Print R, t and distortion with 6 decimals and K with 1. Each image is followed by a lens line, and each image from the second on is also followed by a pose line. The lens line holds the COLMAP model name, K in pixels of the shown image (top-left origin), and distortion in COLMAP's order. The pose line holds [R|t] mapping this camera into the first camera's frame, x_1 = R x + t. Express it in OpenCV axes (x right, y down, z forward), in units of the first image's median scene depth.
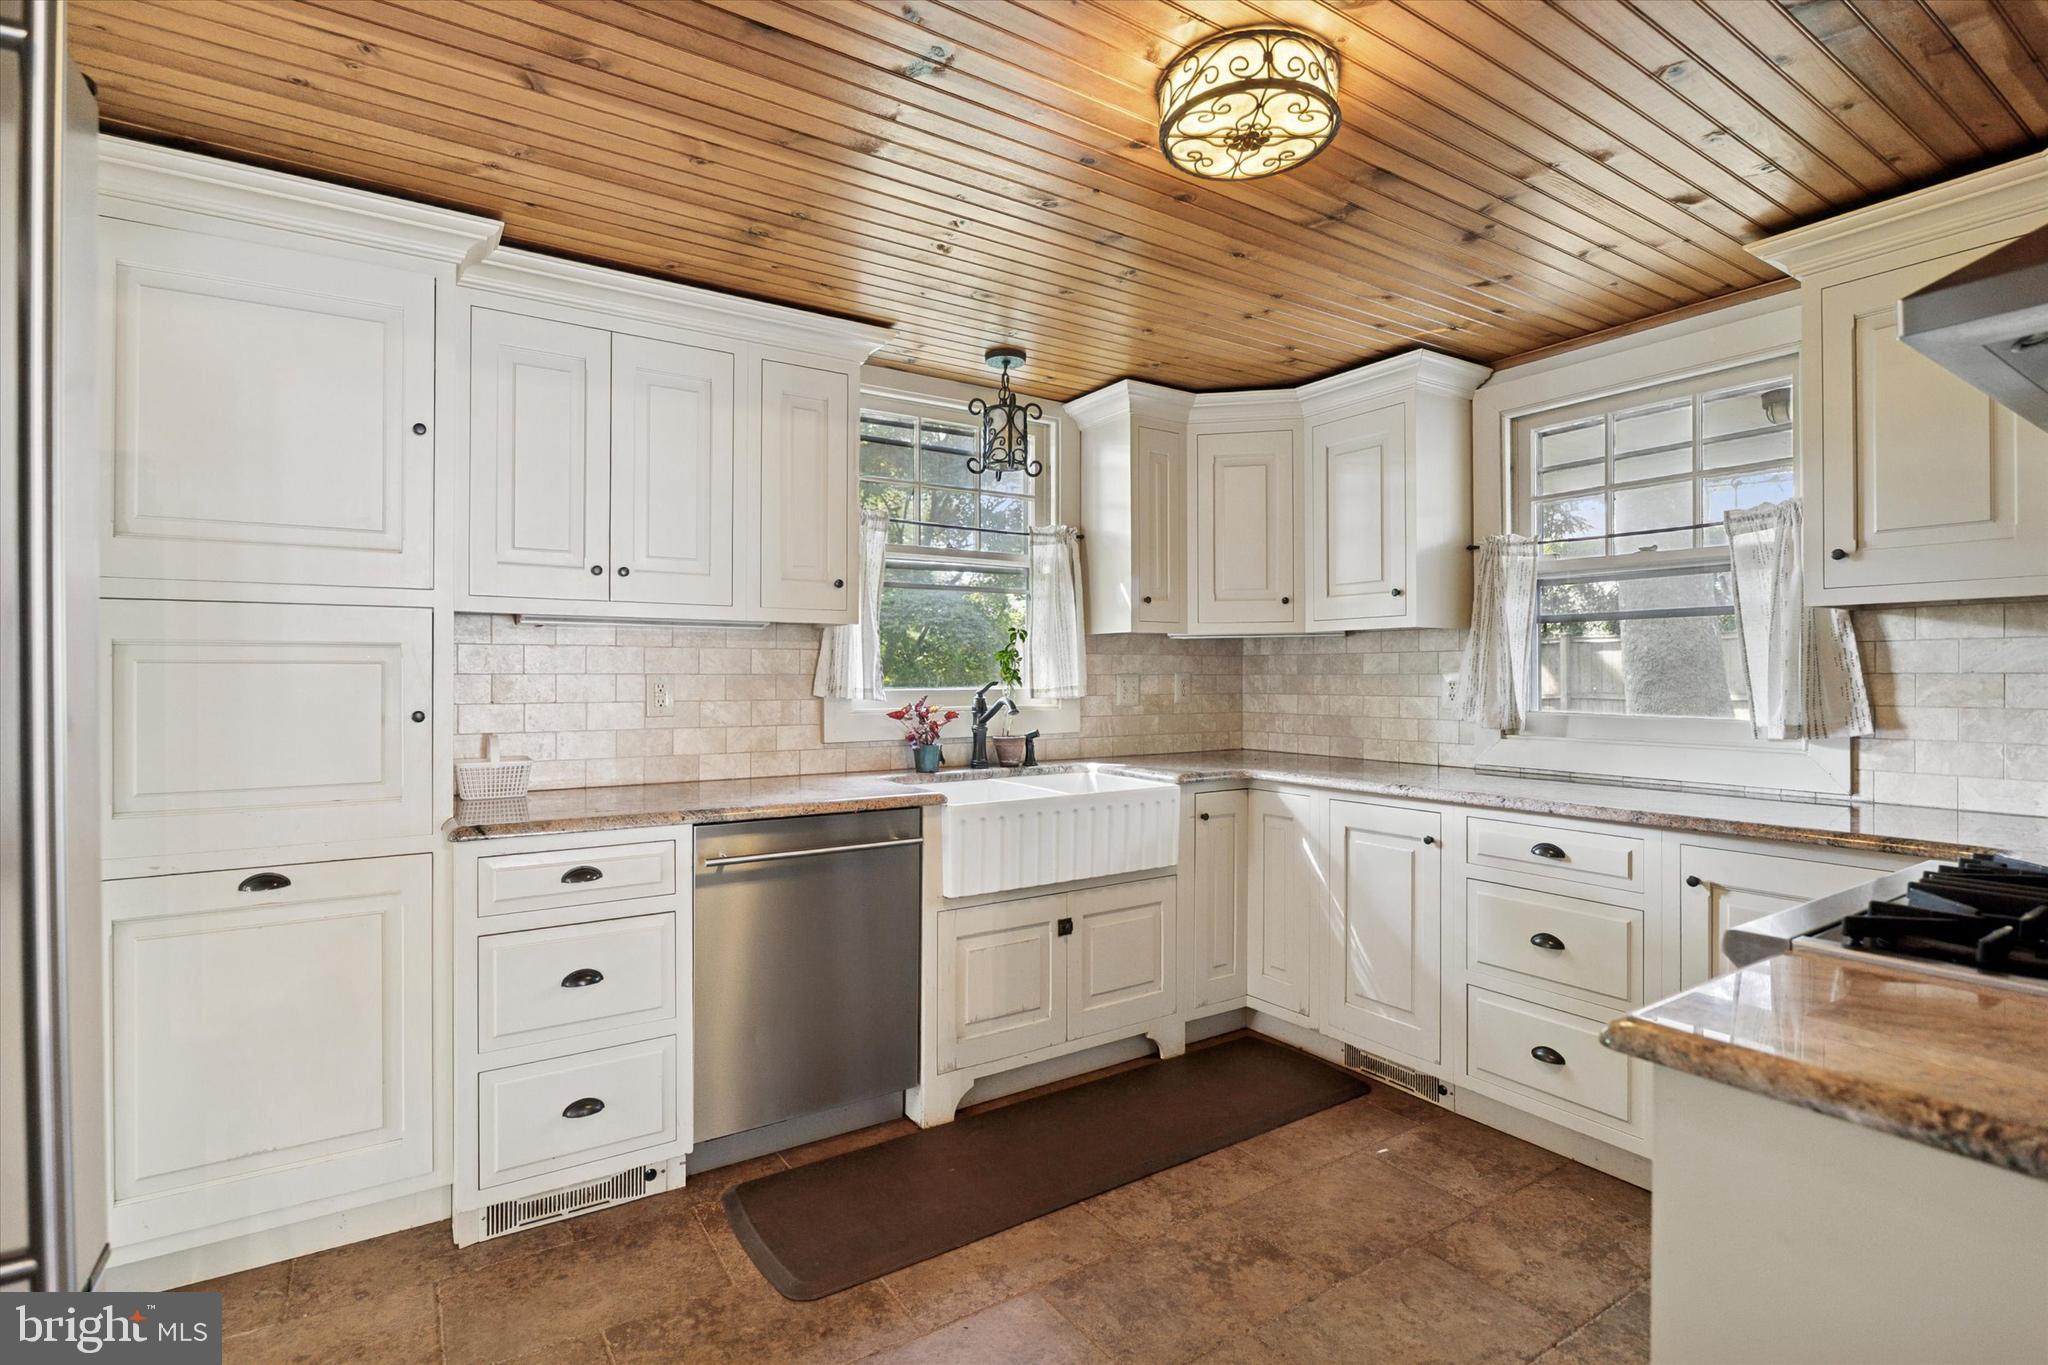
lens RADIAL K [[955.7, 0, 1014.6], [0, 955.7, 673.8], [0, 0, 1]] dist [-0.001555, 0.000475]
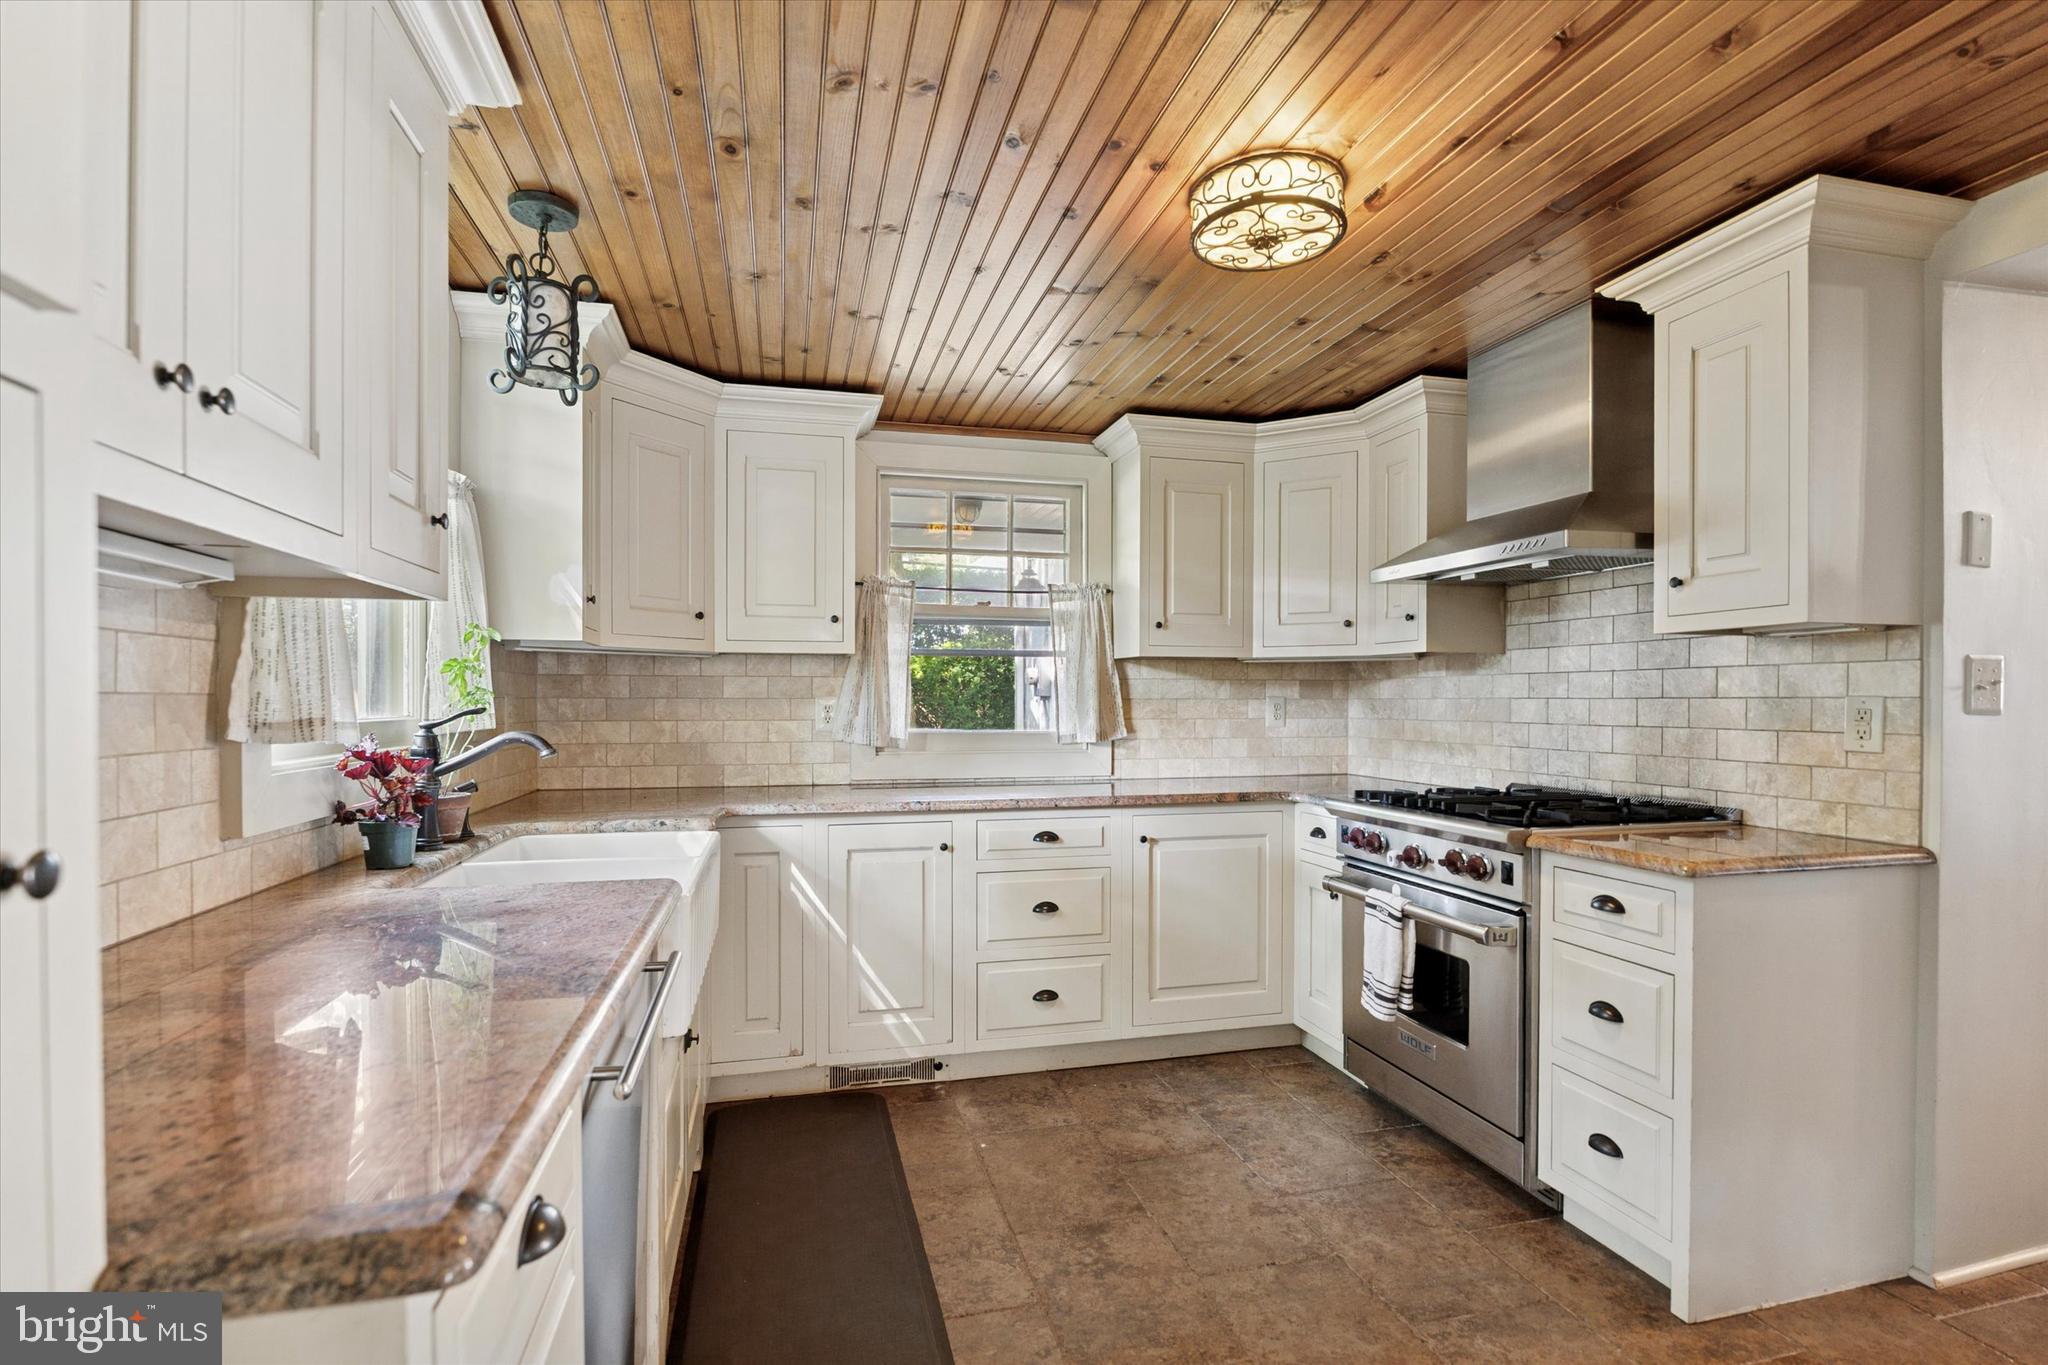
lens RADIAL K [[955.7, 0, 1006.1], [0, 955.7, 712.4], [0, 0, 1]] dist [-0.001555, 0.000475]
pose [[0.338682, -0.010815, 0.940839, -0.594844], [-0.003769, 0.999910, 0.012851, 0.001761], [-0.940894, -0.007899, 0.338610, 0.553335]]
